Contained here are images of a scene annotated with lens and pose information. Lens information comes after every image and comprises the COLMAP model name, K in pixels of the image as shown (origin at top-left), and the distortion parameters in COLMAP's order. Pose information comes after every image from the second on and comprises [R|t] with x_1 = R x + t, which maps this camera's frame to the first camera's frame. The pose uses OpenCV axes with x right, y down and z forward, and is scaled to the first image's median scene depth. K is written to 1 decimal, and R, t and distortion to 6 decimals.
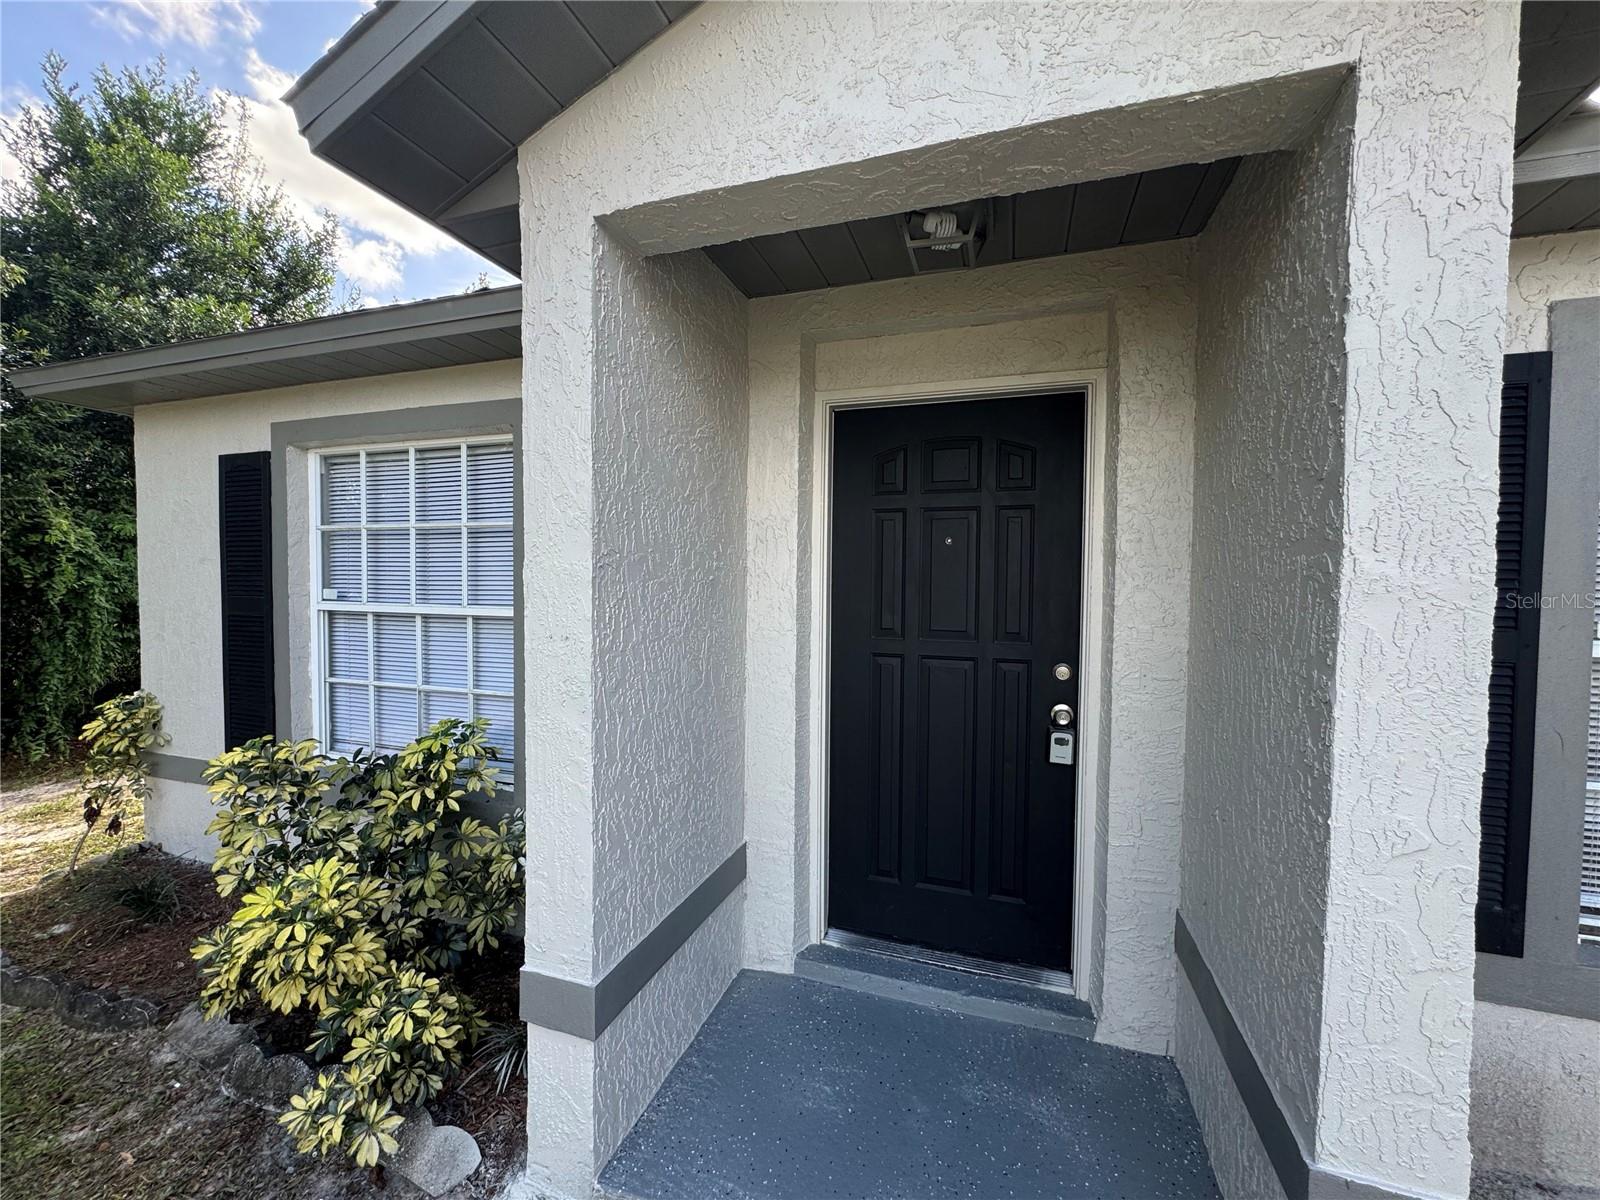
lens RADIAL K [[637.6, 0, 800.4], [0, 637.6, 600.1], [0, 0, 1]] dist [-0.002112, 0.000261]
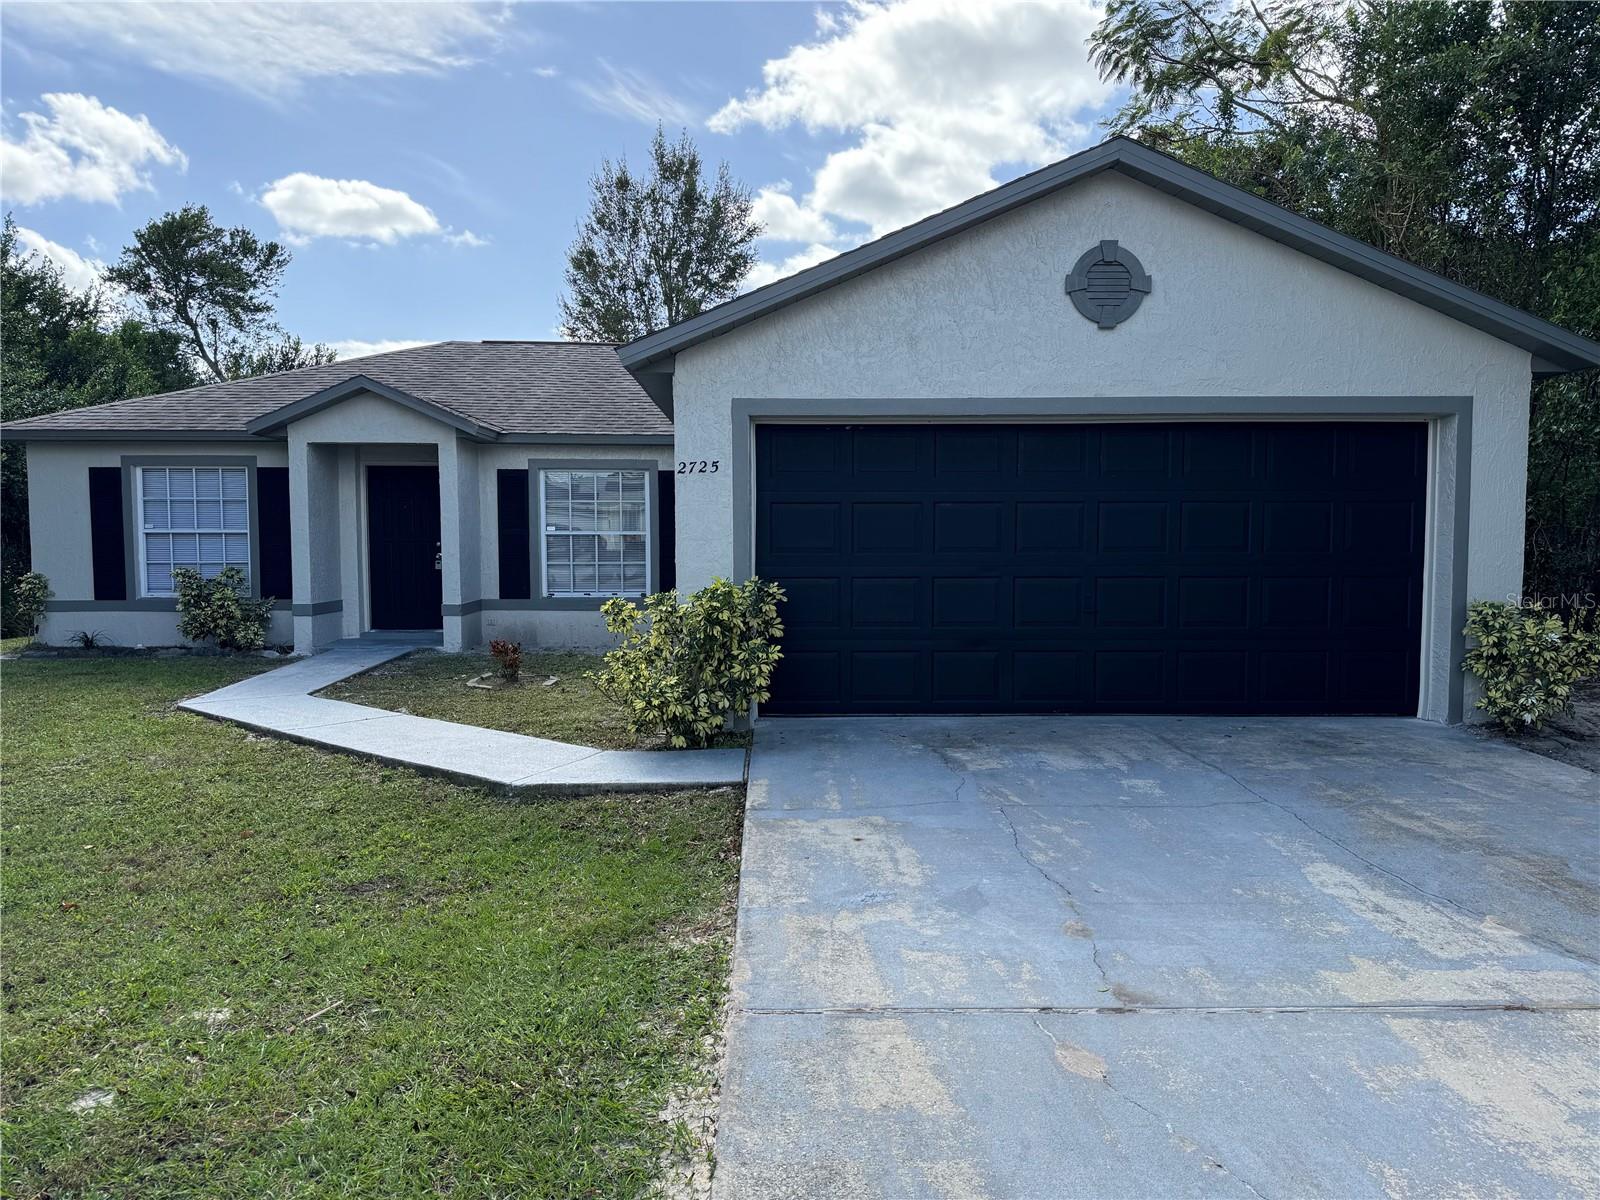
lens RADIAL K [[1115.7, 0, 802.0], [0, 1115.7, 598.9], [0, 0, 1]] dist [0.027898, 0.000768]
pose [[0.935898, -0.032635, 0.350757, 0.102812], [0.021583, 0.999141, 0.035373, 0.224403], [-0.351610, -0.025535, 0.935798, -5.163445]]
